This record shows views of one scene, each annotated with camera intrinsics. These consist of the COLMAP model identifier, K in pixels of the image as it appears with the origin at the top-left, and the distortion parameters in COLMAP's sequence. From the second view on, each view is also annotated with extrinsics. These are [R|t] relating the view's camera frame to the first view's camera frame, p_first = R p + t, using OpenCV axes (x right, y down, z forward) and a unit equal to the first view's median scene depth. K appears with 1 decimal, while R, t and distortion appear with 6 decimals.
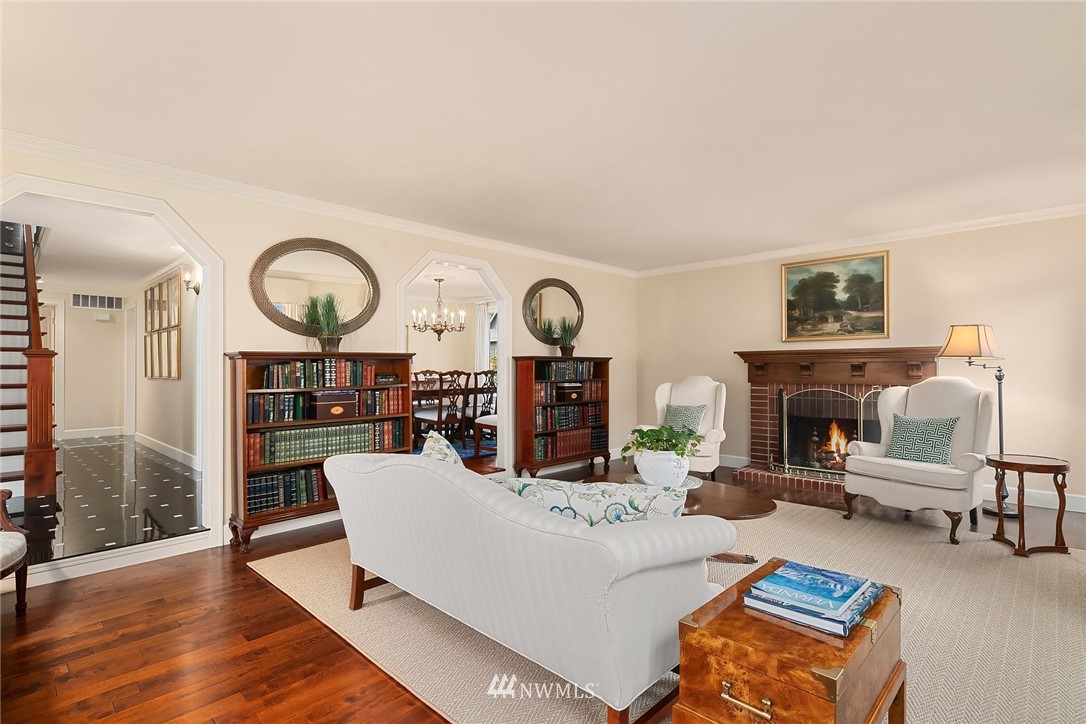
lens RADIAL K [[526.9, 0, 543.0], [0, 526.9, 362.0], [0, 0, 1]] dist [0.001784, -0.000851]
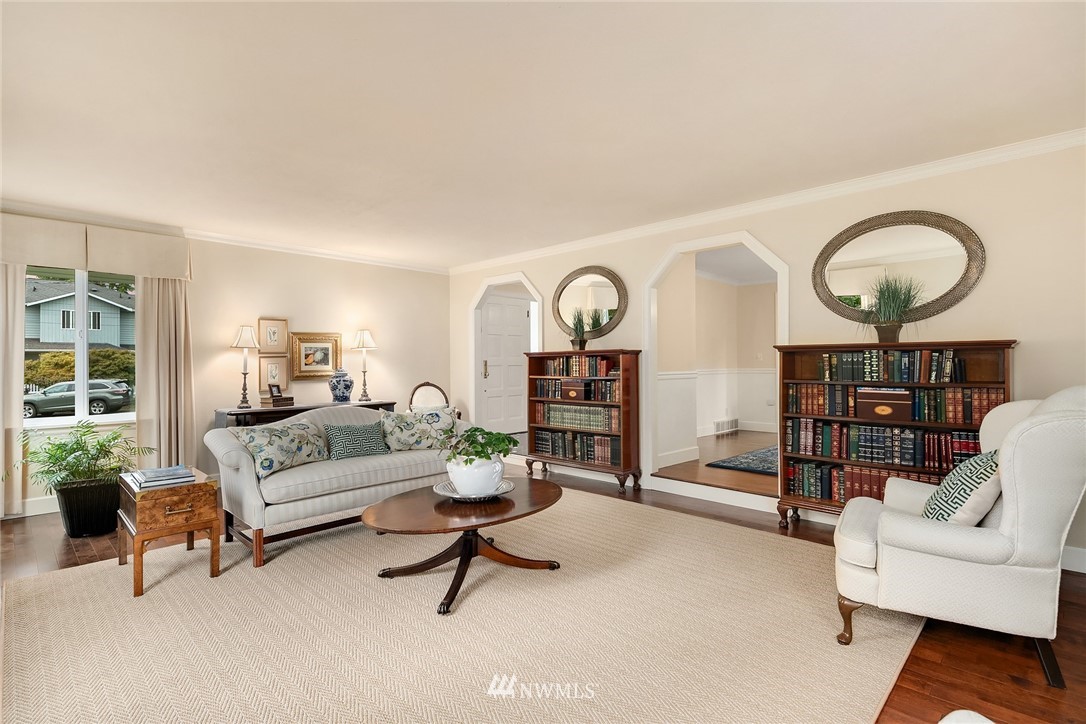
lens RADIAL K [[518.4, 0, 579.3], [0, 518.4, 365.5], [0, 0, 1]] dist [0.000270, -0.000153]
pose [[0.030689, 0.009227, -0.999486, 0.634183], [0.014392, 0.999850, 0.009673, 0.004496], [0.999425, -0.014682, 0.030552, 0.664588]]
